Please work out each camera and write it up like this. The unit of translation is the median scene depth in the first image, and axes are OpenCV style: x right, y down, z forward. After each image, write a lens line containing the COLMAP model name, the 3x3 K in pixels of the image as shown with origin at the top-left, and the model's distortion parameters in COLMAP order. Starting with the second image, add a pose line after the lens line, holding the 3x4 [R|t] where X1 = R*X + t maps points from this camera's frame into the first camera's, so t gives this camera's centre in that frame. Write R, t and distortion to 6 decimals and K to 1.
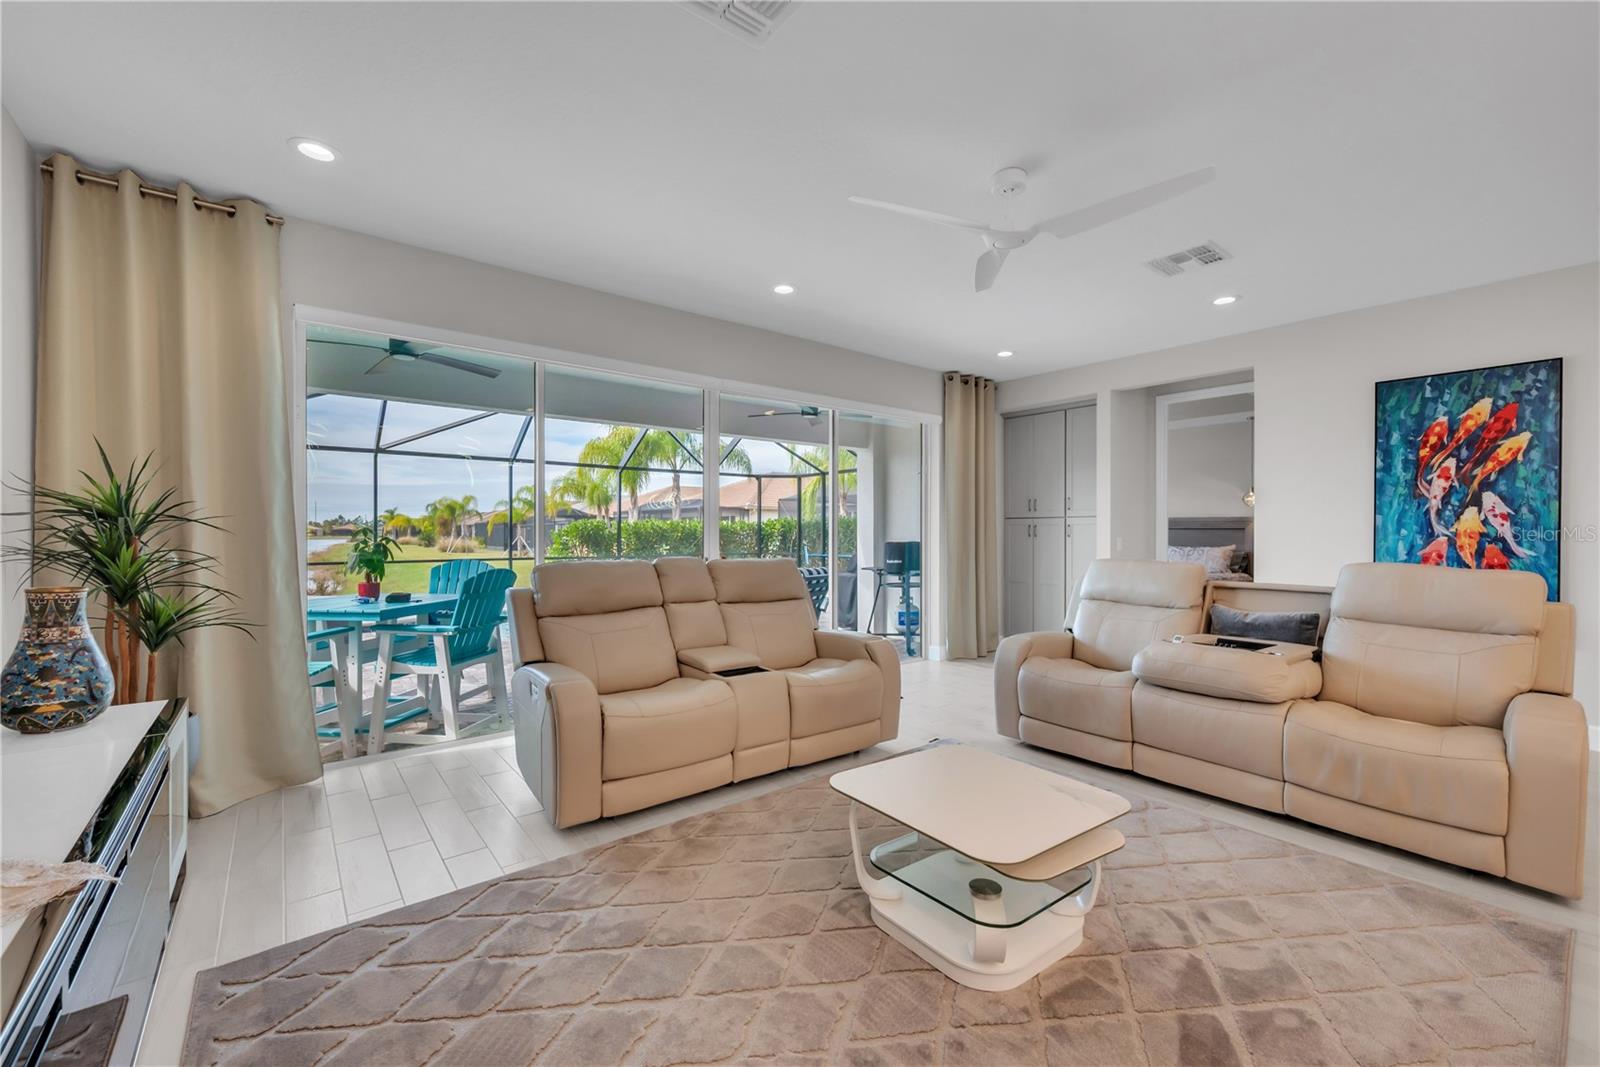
lens RADIAL K [[658.2, 0, 798.6], [0, 658.2, 534.0], [0, 0, 1]] dist [0.002731, 0.000773]
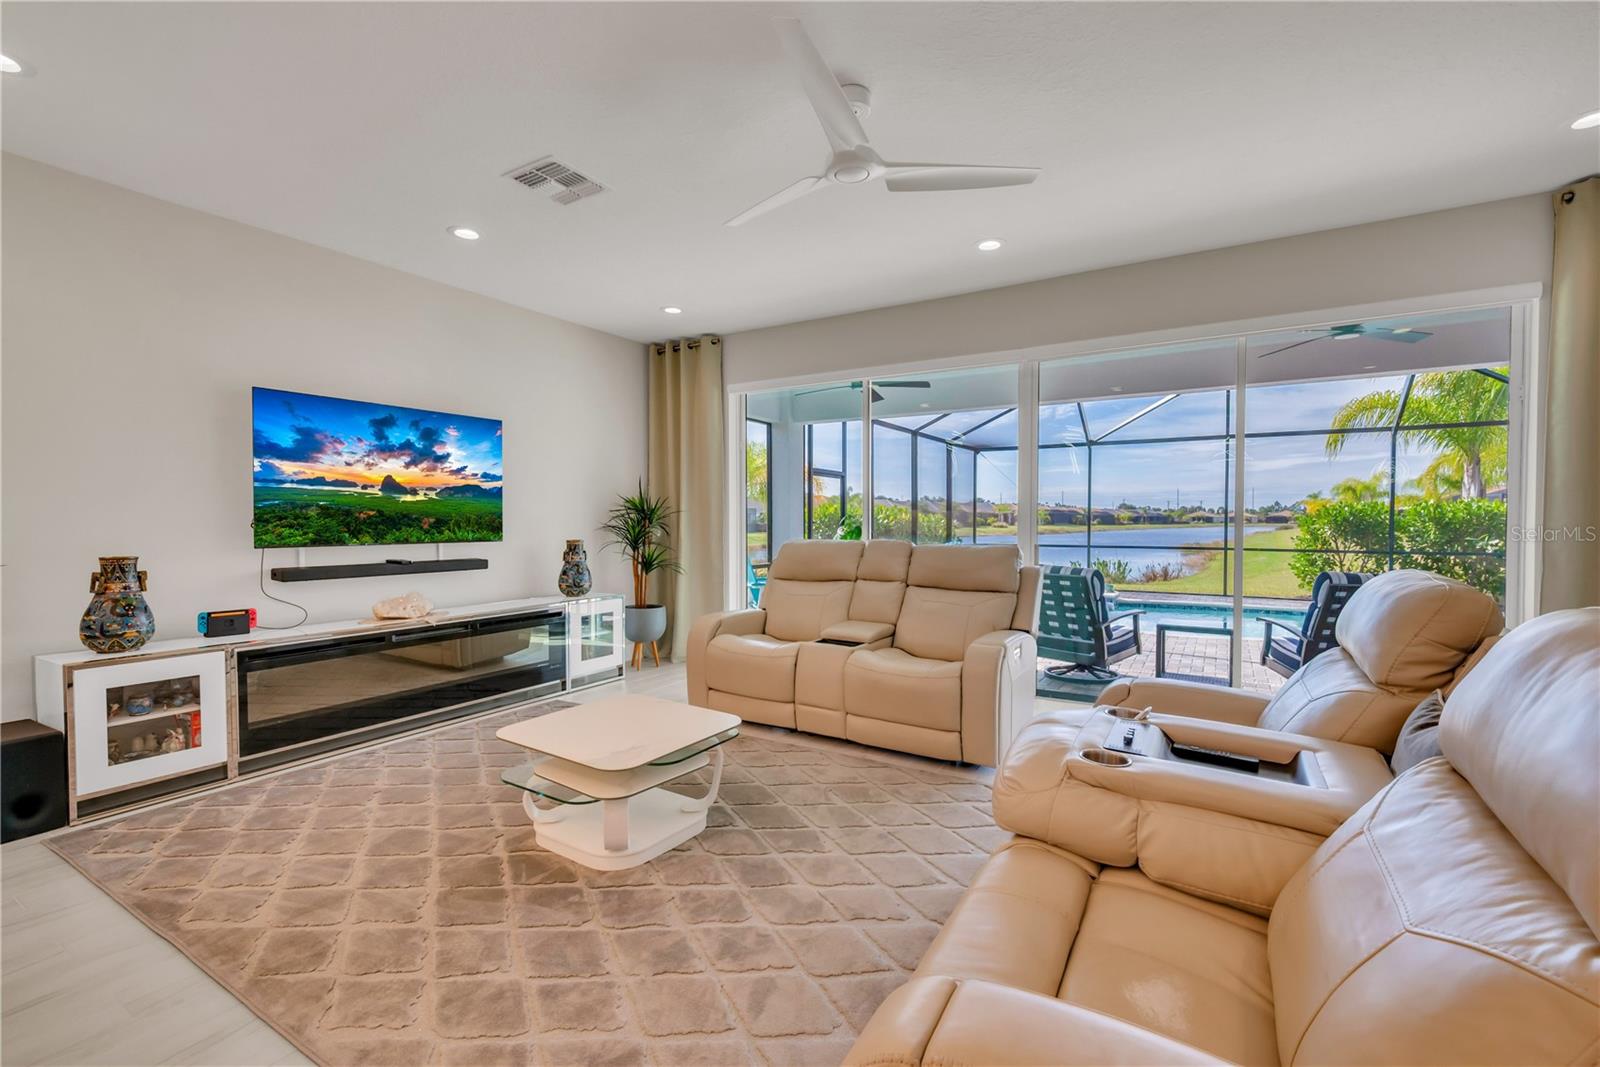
lens RADIAL K [[684.8, 0, 775.7], [0, 684.8, 537.8], [0, 0, 1]] dist [0.002633, -0.001727]
pose [[0.327430, 0.023856, -0.944574, 0.835200], [-0.001139, 0.999690, 0.024854, 0.002584], [0.944875, -0.007062, 0.327356, 0.454039]]
